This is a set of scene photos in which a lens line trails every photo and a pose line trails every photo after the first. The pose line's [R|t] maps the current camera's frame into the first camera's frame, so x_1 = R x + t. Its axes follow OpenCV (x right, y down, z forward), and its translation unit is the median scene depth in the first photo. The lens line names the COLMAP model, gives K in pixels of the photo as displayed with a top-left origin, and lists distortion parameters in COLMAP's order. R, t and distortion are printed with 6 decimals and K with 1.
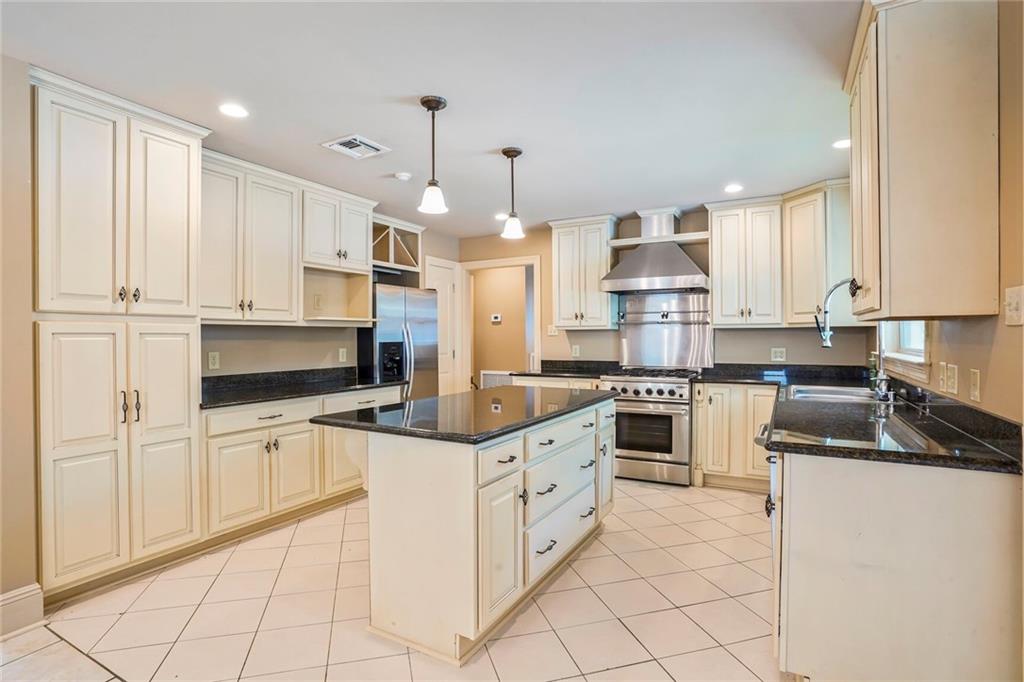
lens RADIAL K [[494.8, 0, 479.1], [0, 494.8, 340.3], [0, 0, 1]] dist [-0.011416, 0.005289]
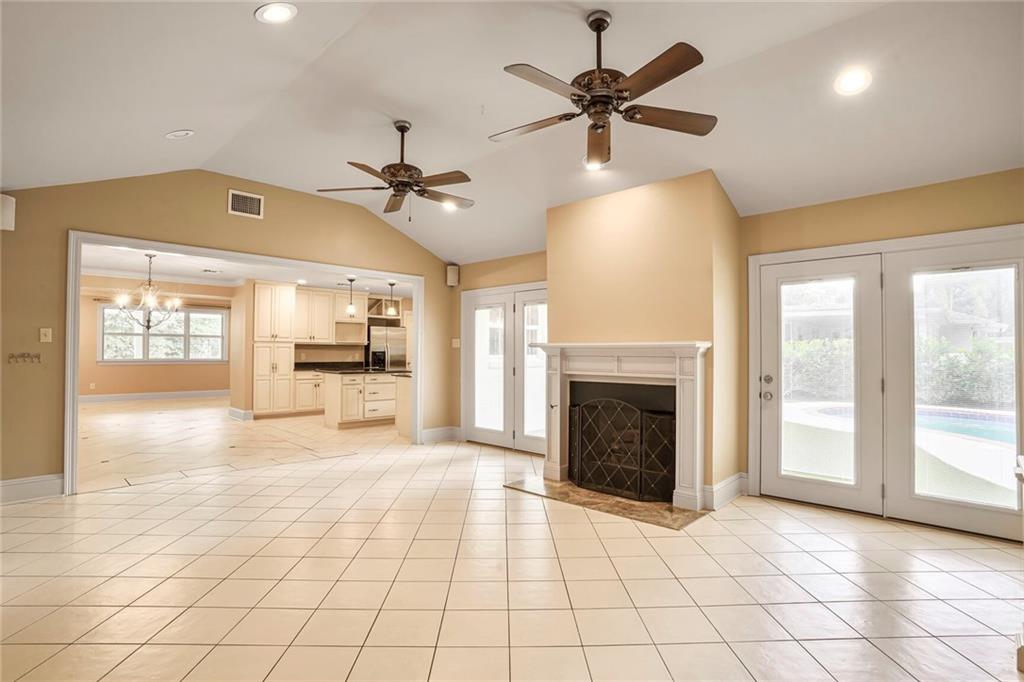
lens RADIAL K [[496.5, 0, 489.8], [0, 496.5, 343.6], [0, 0, 1]] dist [-0.066039, 0.023724]
pose [[0.967614, 0.007726, -0.252315, 1.350831], [-0.013025, 0.999728, -0.019338, 0.007451], [0.252097, 0.021998, 0.967452, -1.627404]]
